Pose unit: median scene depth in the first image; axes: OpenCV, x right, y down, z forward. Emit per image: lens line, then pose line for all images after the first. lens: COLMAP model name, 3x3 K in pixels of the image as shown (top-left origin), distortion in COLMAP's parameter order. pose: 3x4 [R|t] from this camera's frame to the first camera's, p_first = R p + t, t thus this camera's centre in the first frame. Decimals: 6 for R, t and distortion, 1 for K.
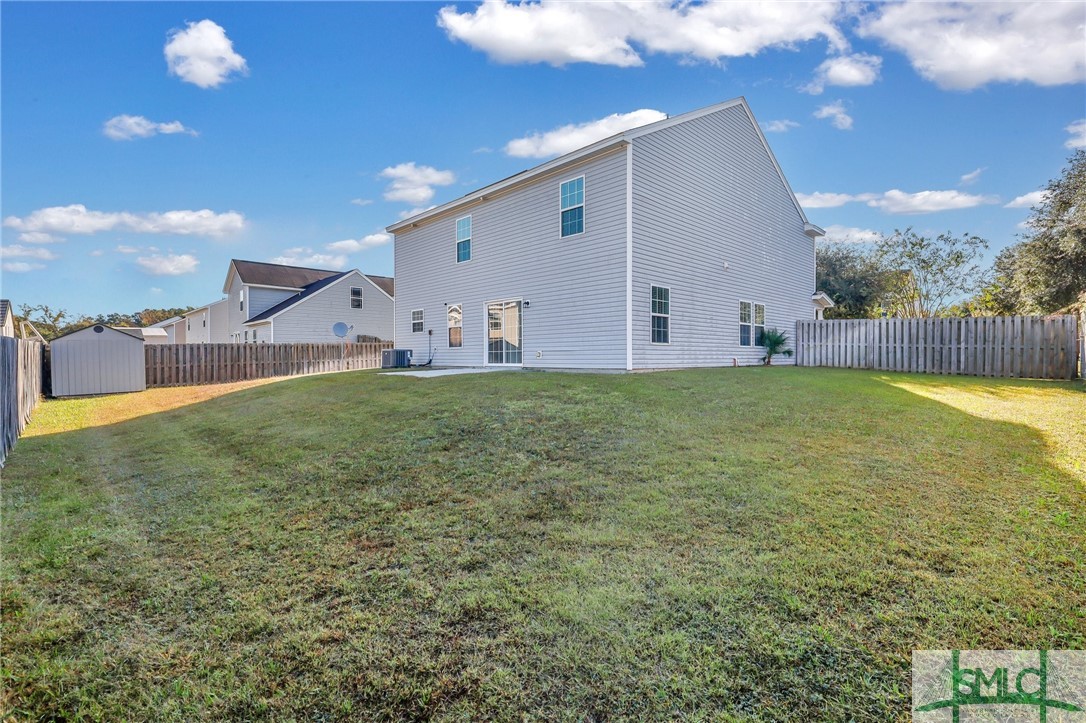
lens RADIAL K [[492.8, 0, 539.9], [0, 492.8, 363.4], [0, 0, 1]] dist [0.002769, 0.000031]
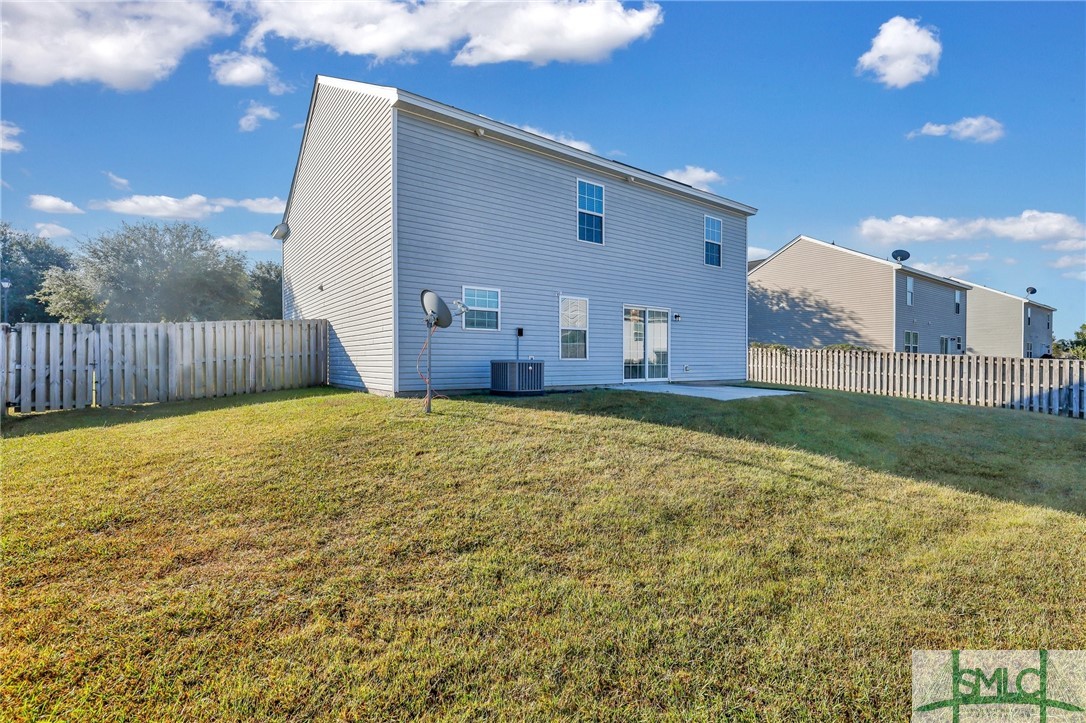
lens RADIAL K [[492.8, 0, 539.2], [0, 492.8, 364.1], [0, 0, 1]] dist [0.002769, 0.000031]
pose [[0.137105, -0.001180, 0.990556, -0.903961], [0.009815, 0.999952, -0.000167, -0.025597], [-0.990508, 0.009745, 0.137110, 0.987608]]
